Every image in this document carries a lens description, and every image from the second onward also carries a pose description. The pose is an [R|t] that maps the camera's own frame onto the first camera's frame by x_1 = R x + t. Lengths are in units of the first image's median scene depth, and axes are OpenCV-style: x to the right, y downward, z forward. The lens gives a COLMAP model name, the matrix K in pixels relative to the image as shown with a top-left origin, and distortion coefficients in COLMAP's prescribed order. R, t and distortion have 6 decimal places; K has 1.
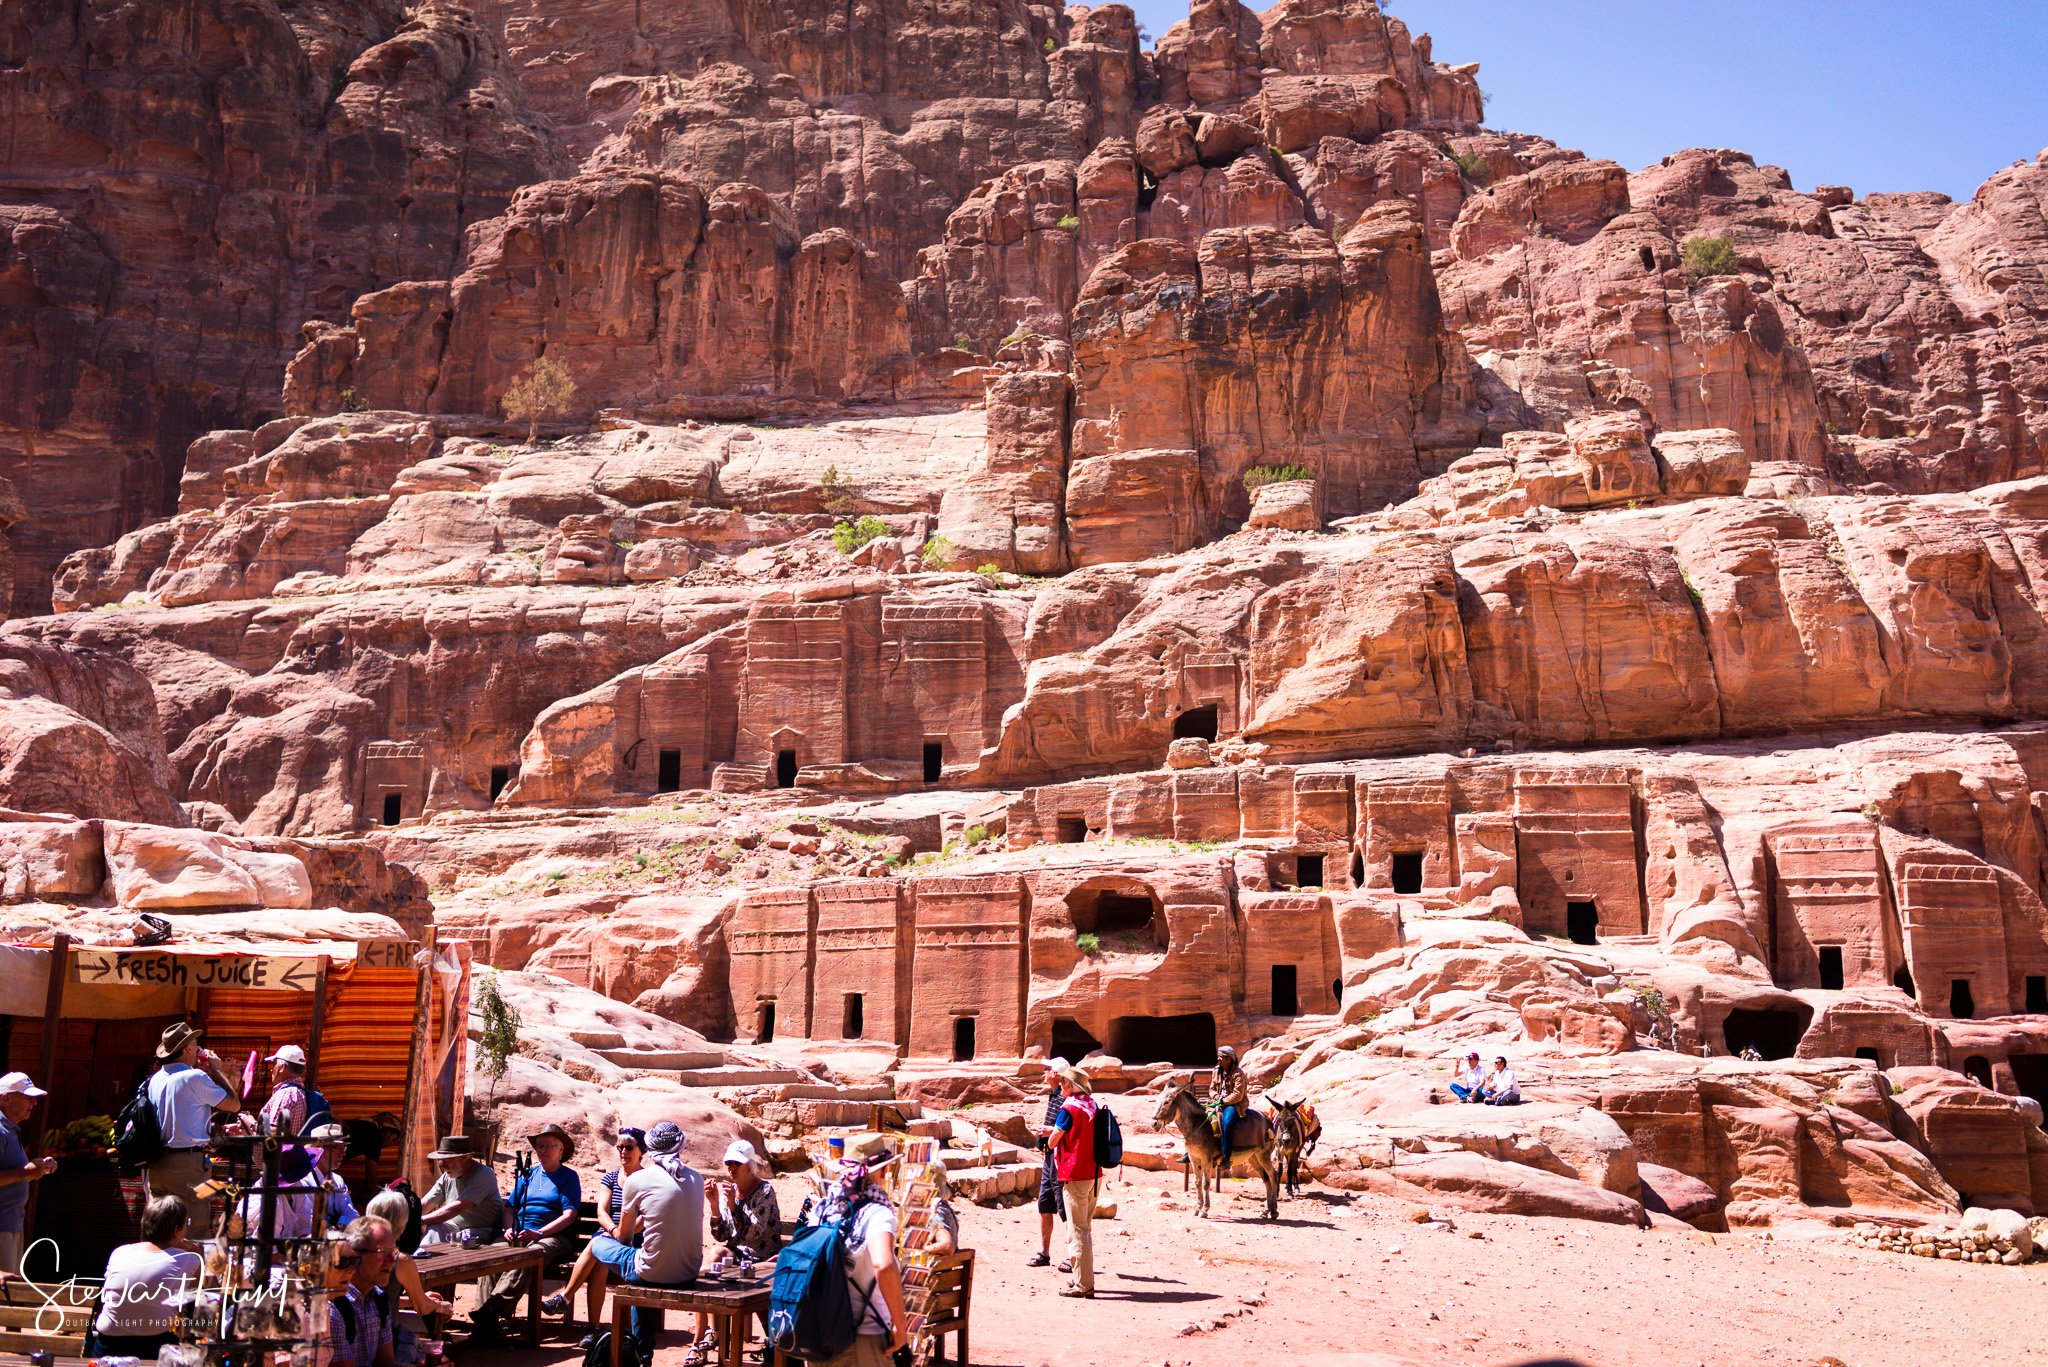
lens RADIAL K [[2064.7, 0, 1021.4], [0, 2064.7, 708.4], [0, 0, 1]] dist [0.004142, -0.013738]
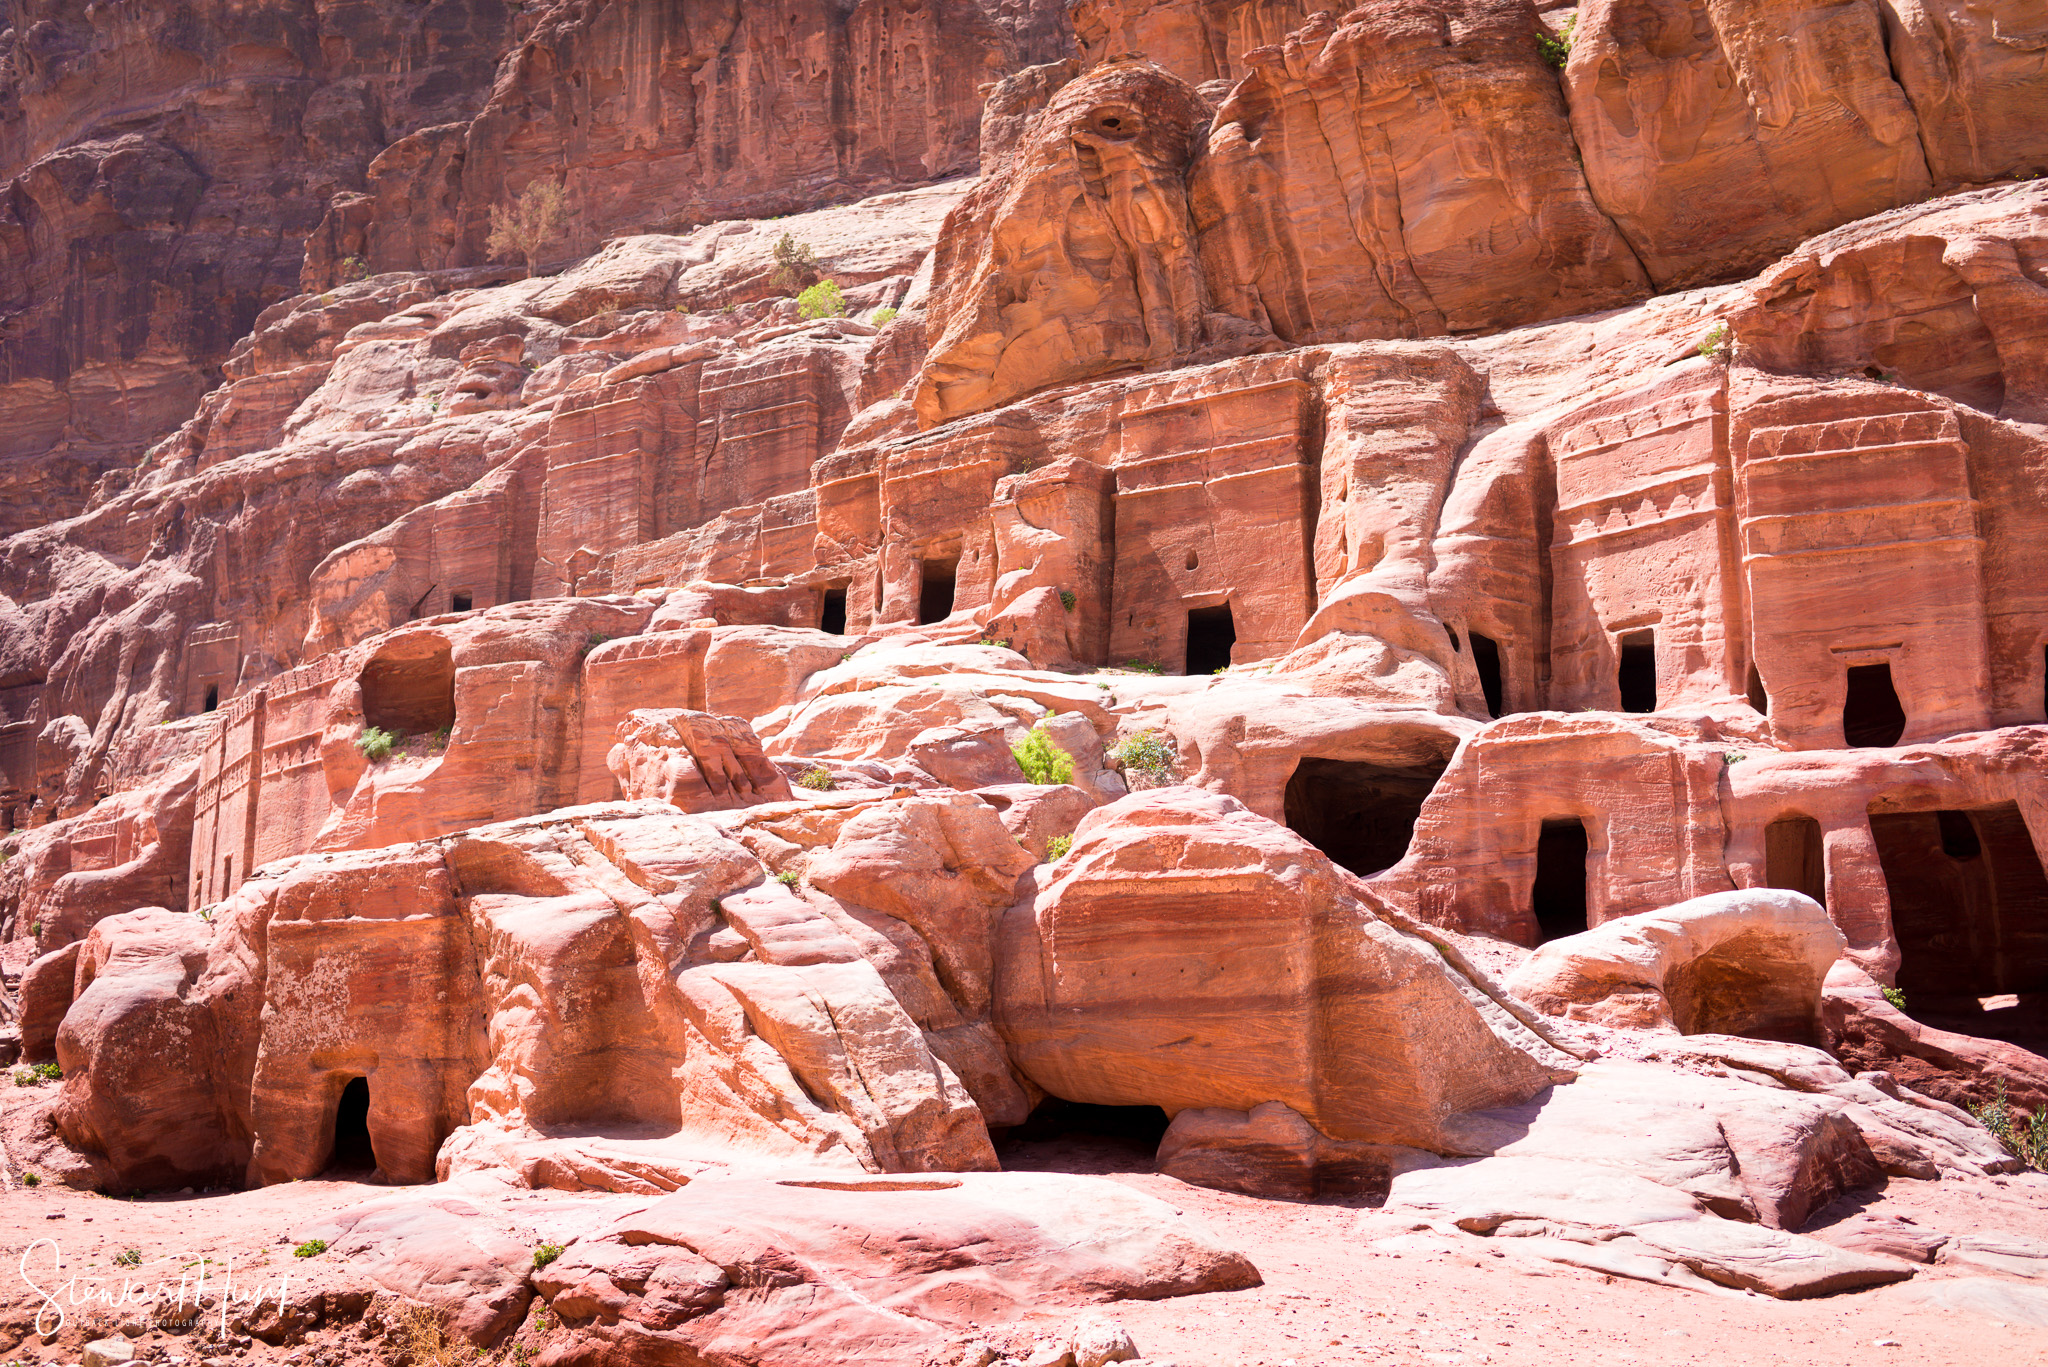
lens RADIAL K [[2064.7, 0, 1021.4], [0, 2064.7, 708.4], [0, 0, 1]] dist [0.004142, -0.013738]
pose [[0.911893, -0.086251, -0.401263, 0.330258], [0.086572, 0.996094, -0.017369, 0.094212], [0.401194, -0.018900, 0.915798, 0.366762]]
